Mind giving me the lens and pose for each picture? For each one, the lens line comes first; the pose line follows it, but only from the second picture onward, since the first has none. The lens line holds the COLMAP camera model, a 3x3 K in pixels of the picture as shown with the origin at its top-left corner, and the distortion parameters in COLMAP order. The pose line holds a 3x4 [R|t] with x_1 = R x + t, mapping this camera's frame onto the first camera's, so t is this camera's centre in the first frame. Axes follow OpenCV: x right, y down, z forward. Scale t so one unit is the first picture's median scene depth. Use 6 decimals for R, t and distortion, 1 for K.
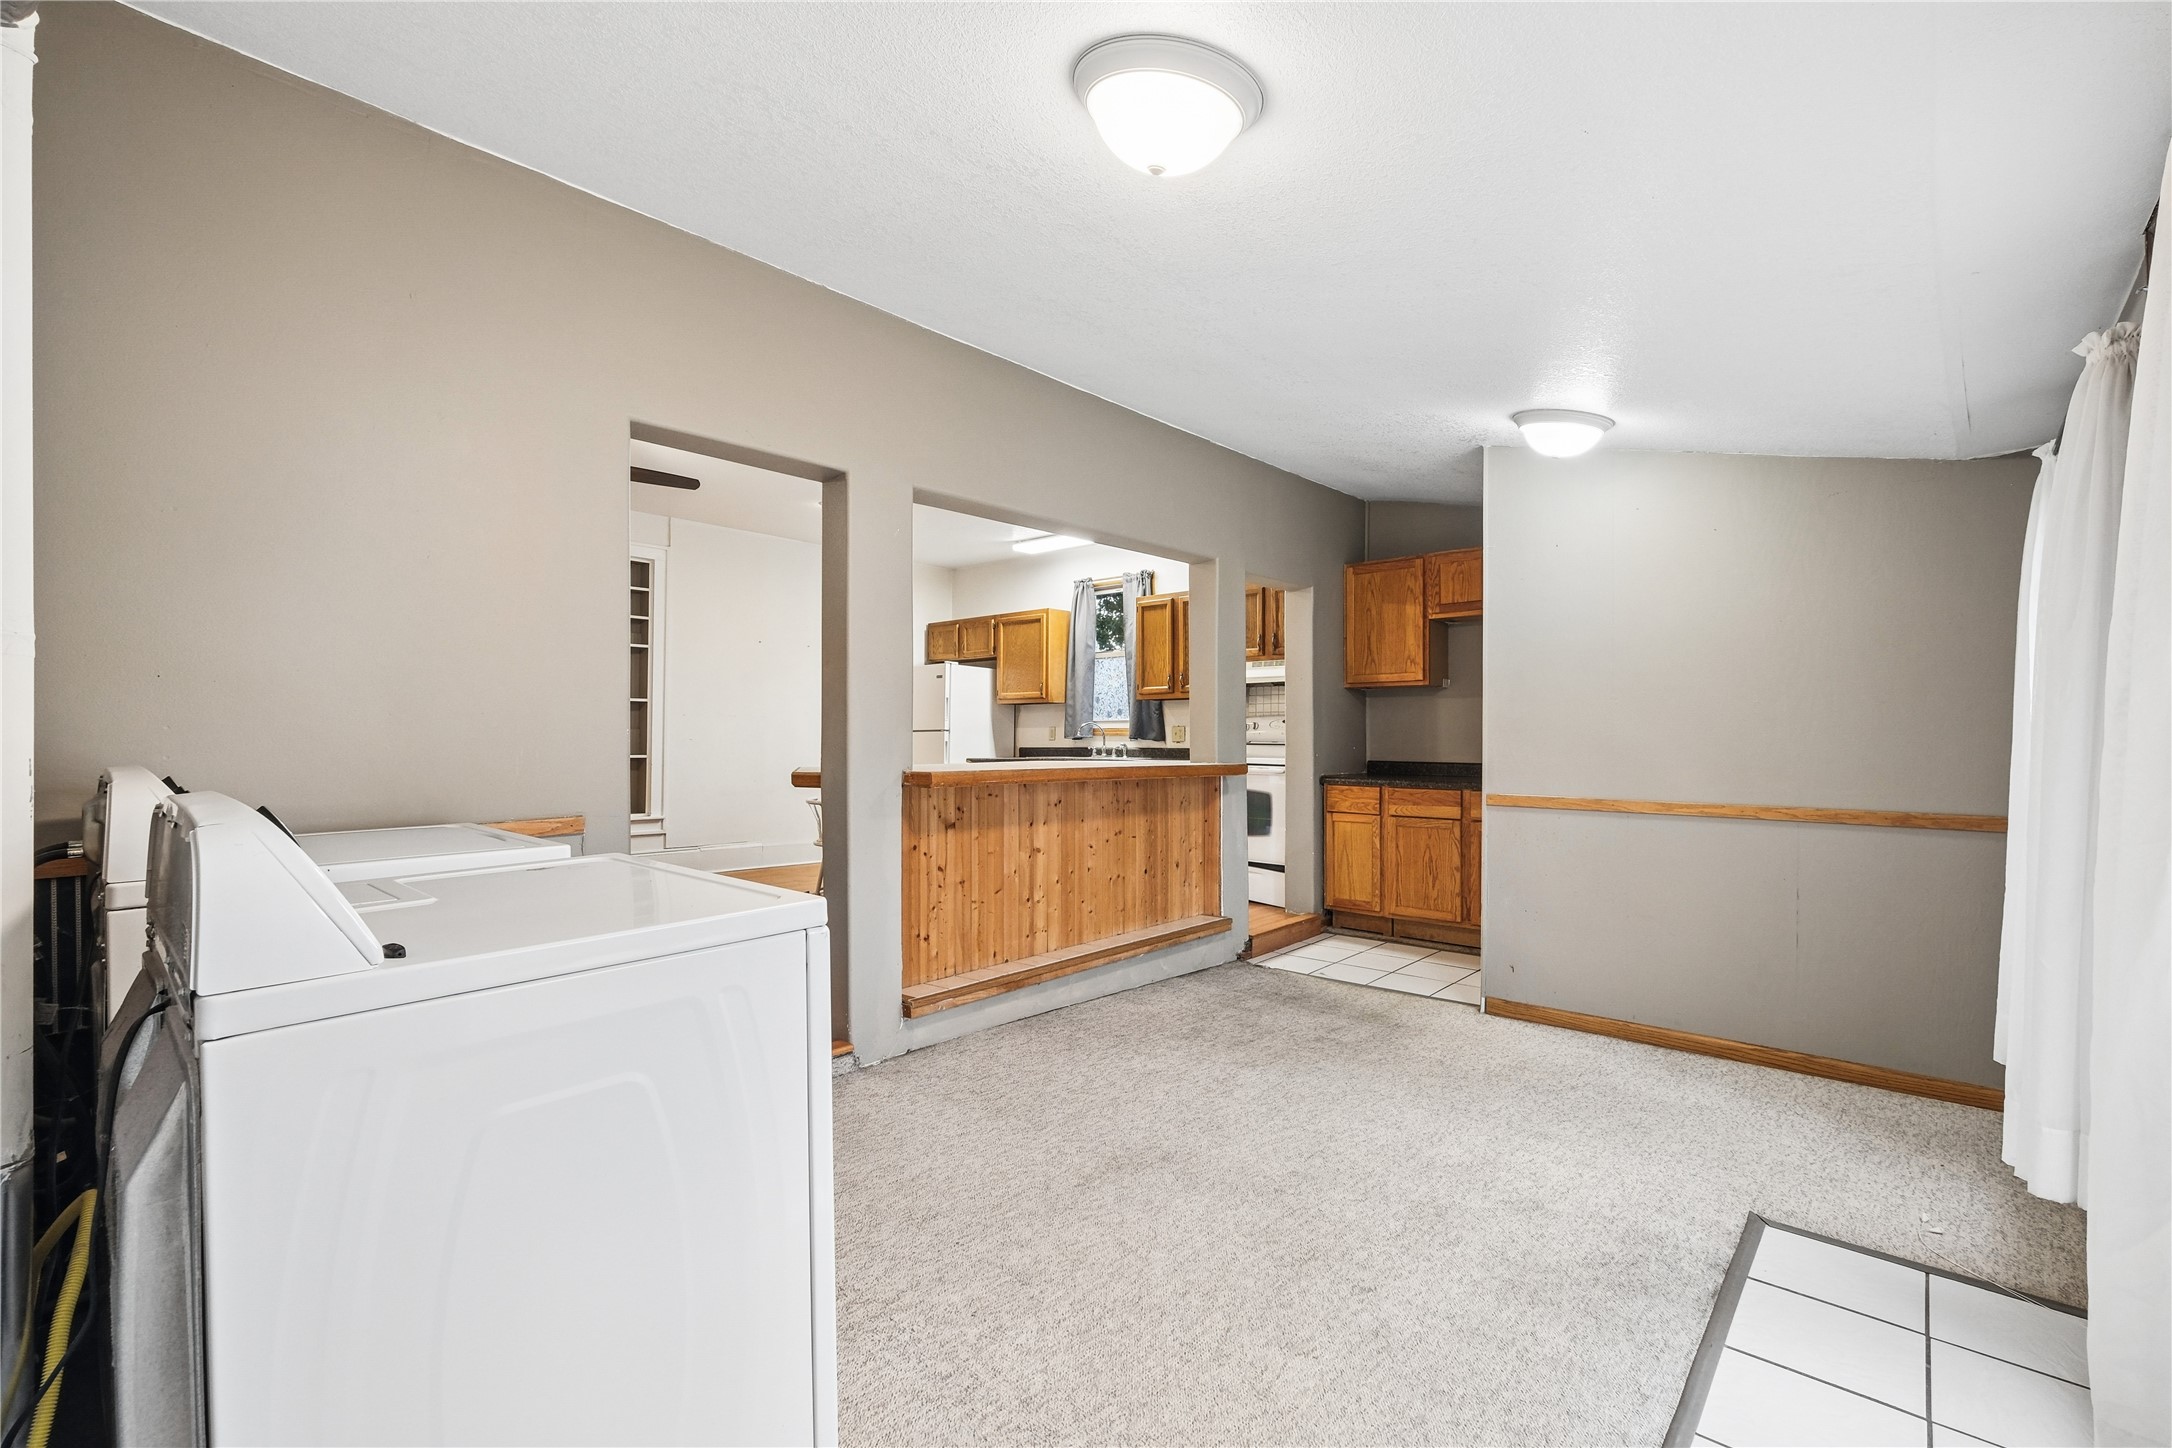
lens RADIAL K [[963.0, 0, 1072.8], [0, 963.0, 734.4], [0, 0, 1]] dist [0.010694, 0.001039]
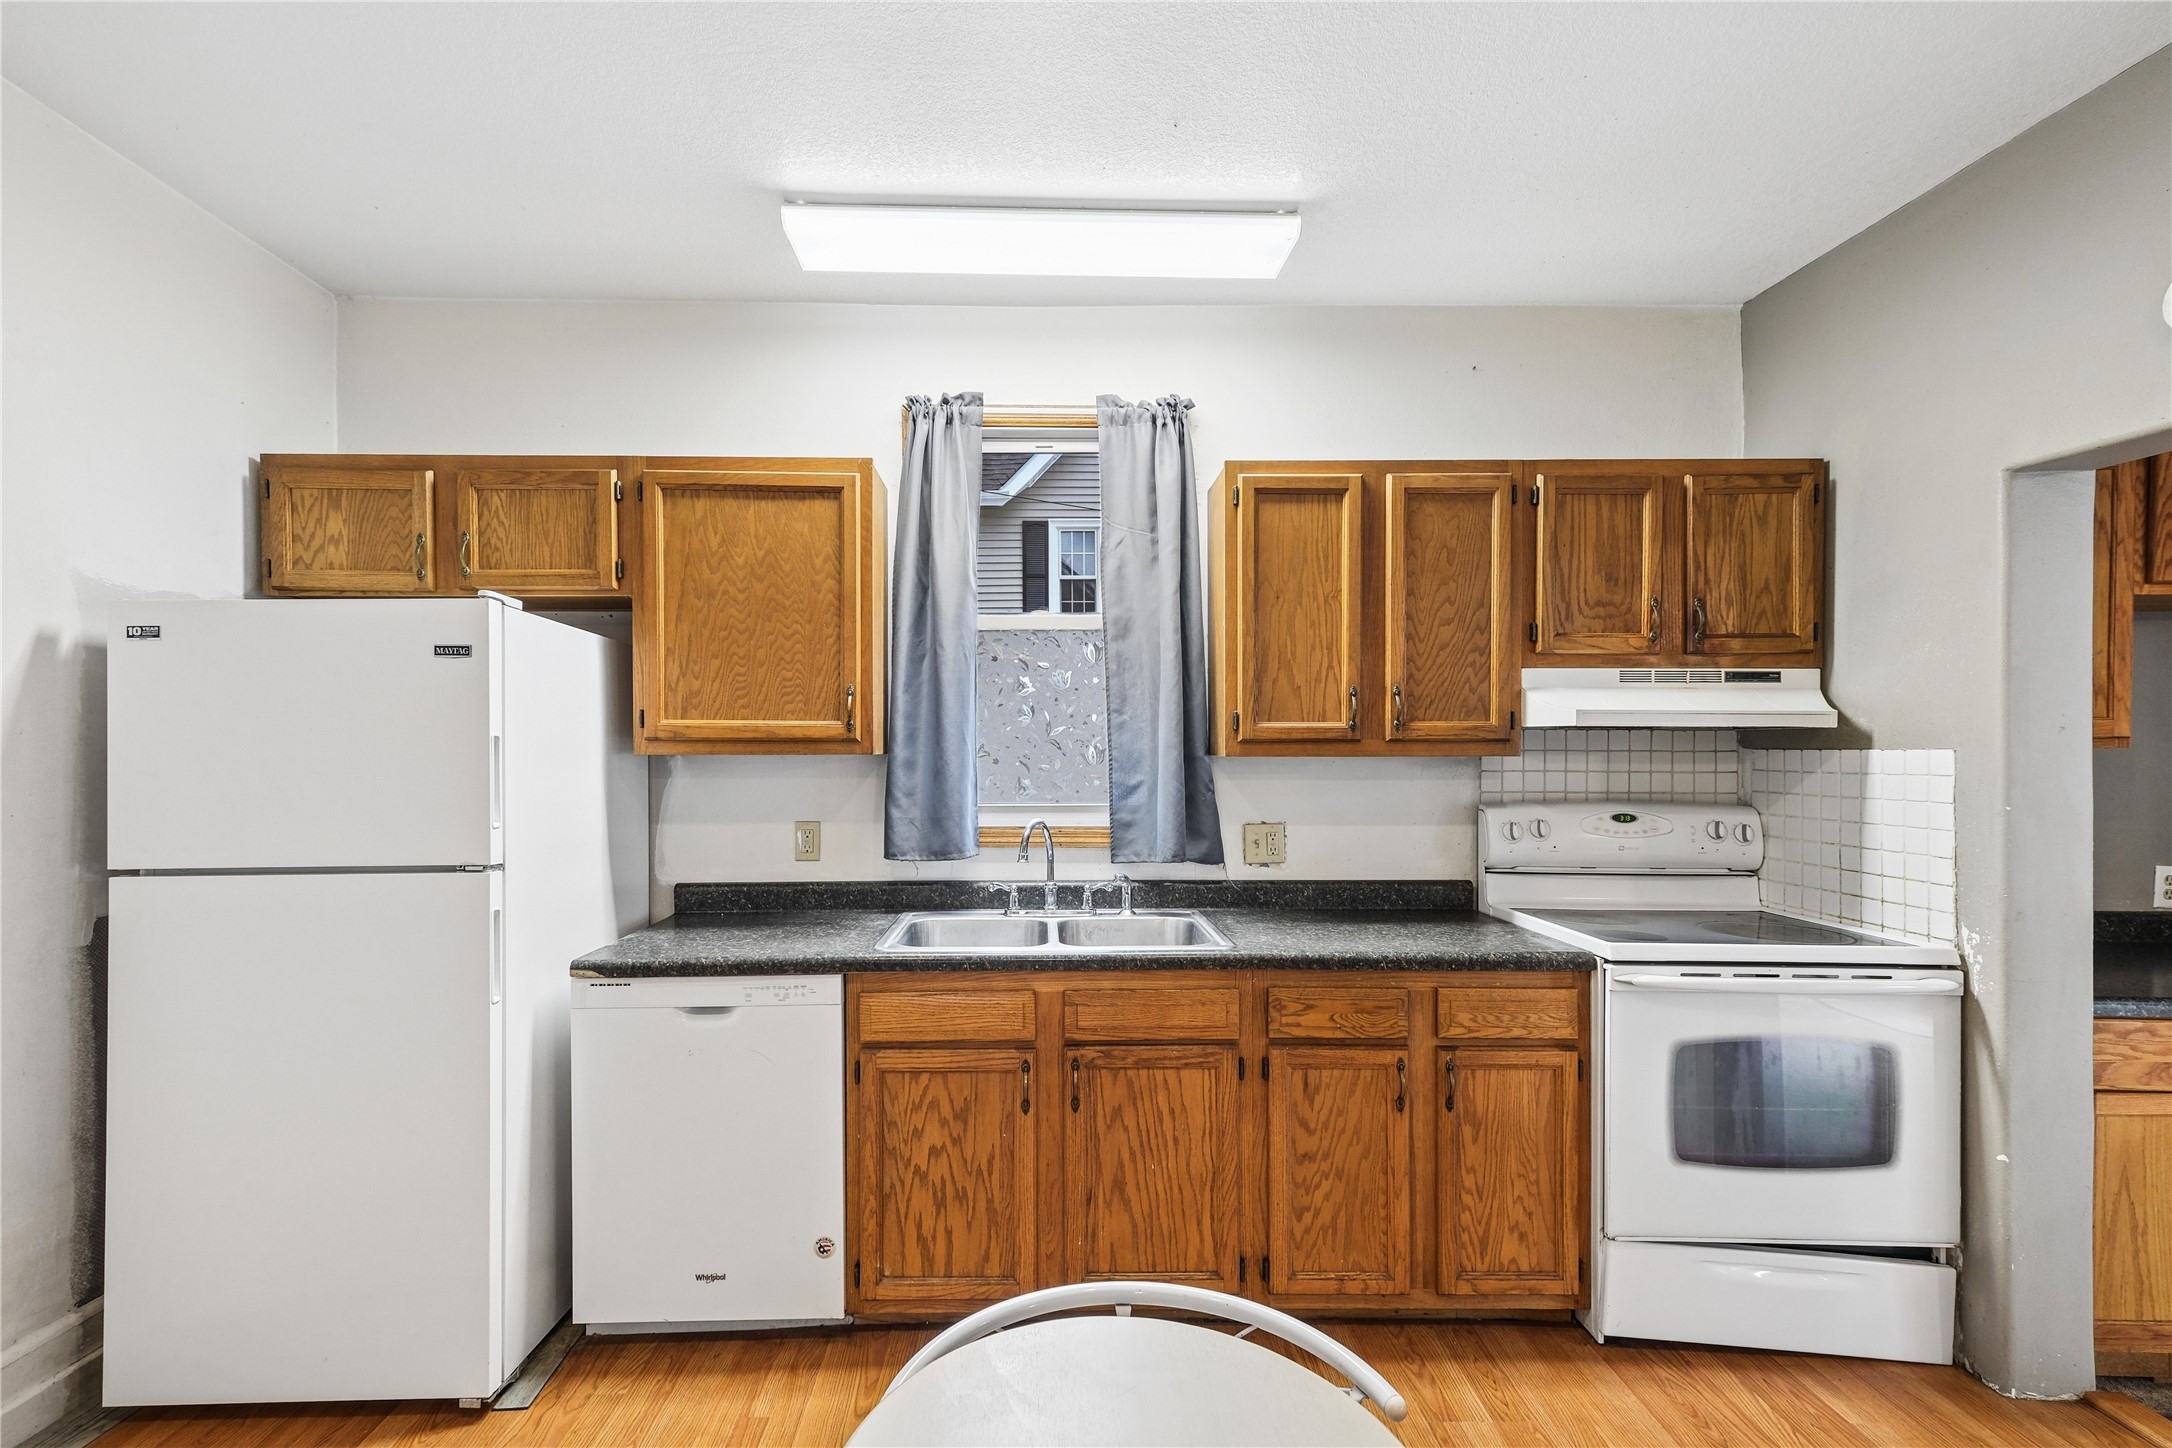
lens RADIAL K [[963.0, 0, 1058.3], [0, 963.0, 759.3], [0, 0, 1]] dist [0.010694, 0.001039]
pose [[0.722879, -0.009367, 0.690911, -0.203736], [-0.003887, 0.999837, 0.017621, -0.037874], [-0.690964, -0.015423, 0.722725, 0.732732]]
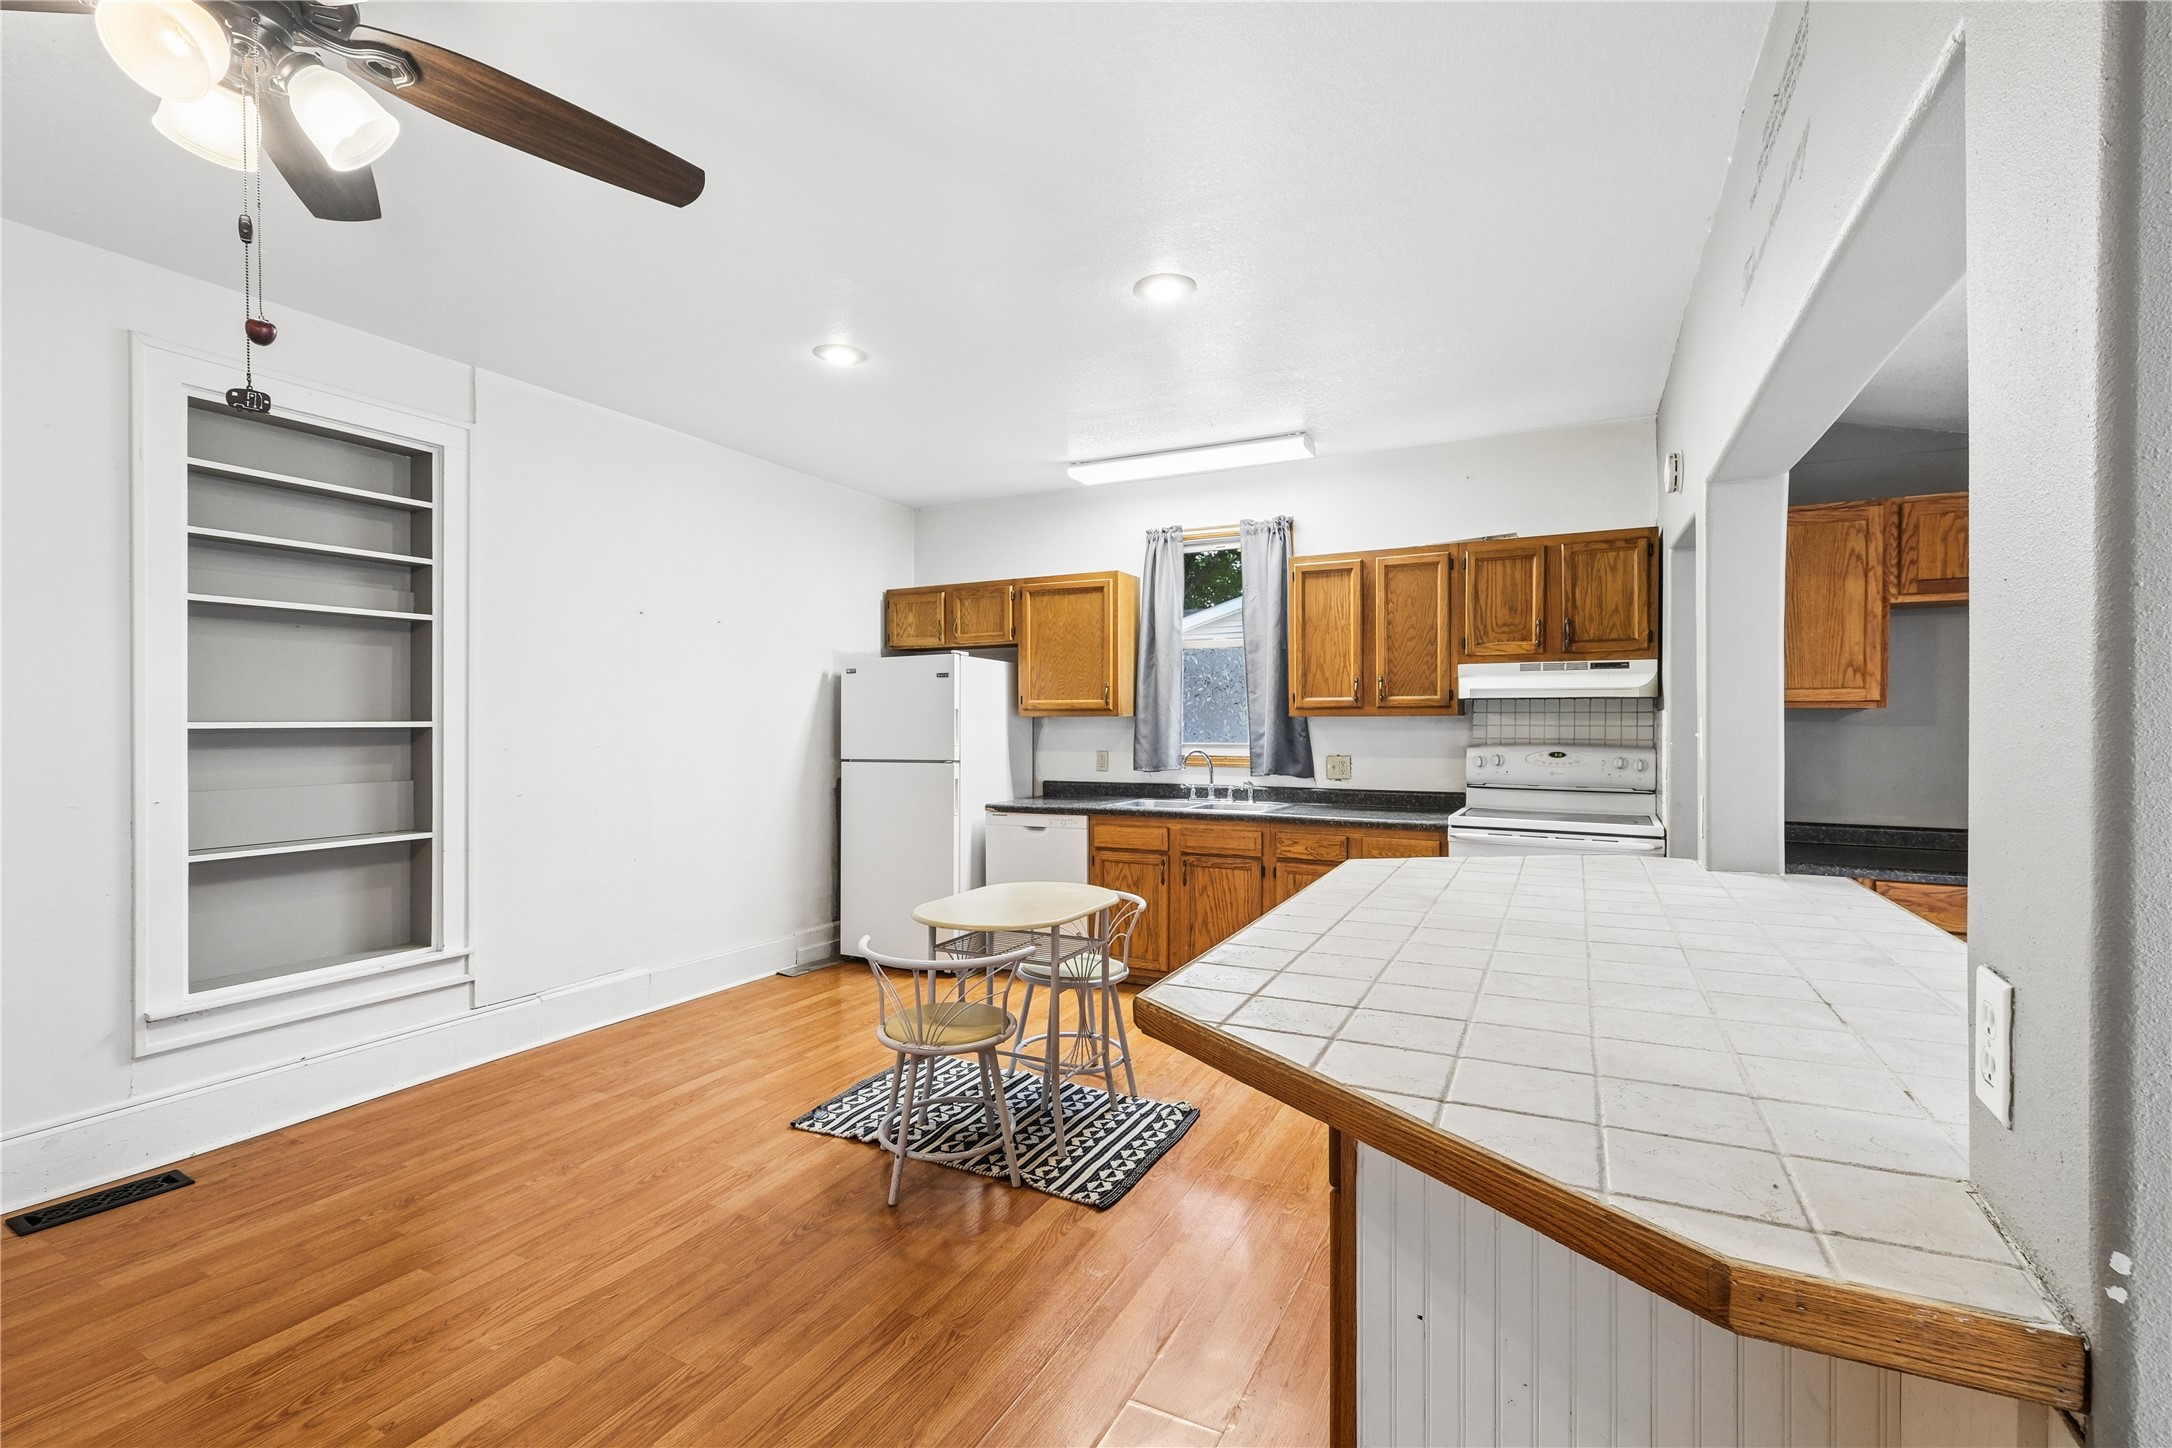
lens RADIAL K [[963.0, 0, 1083.3], [0, 963.0, 731.6], [0, 0, 1]] dist [0.010694, 0.001039]
pose [[0.966375, -0.008770, 0.256986, -0.217280], [0.003060, 0.999740, 0.022610, -0.037869], [-0.257117, -0.021064, 0.966151, 0.380465]]
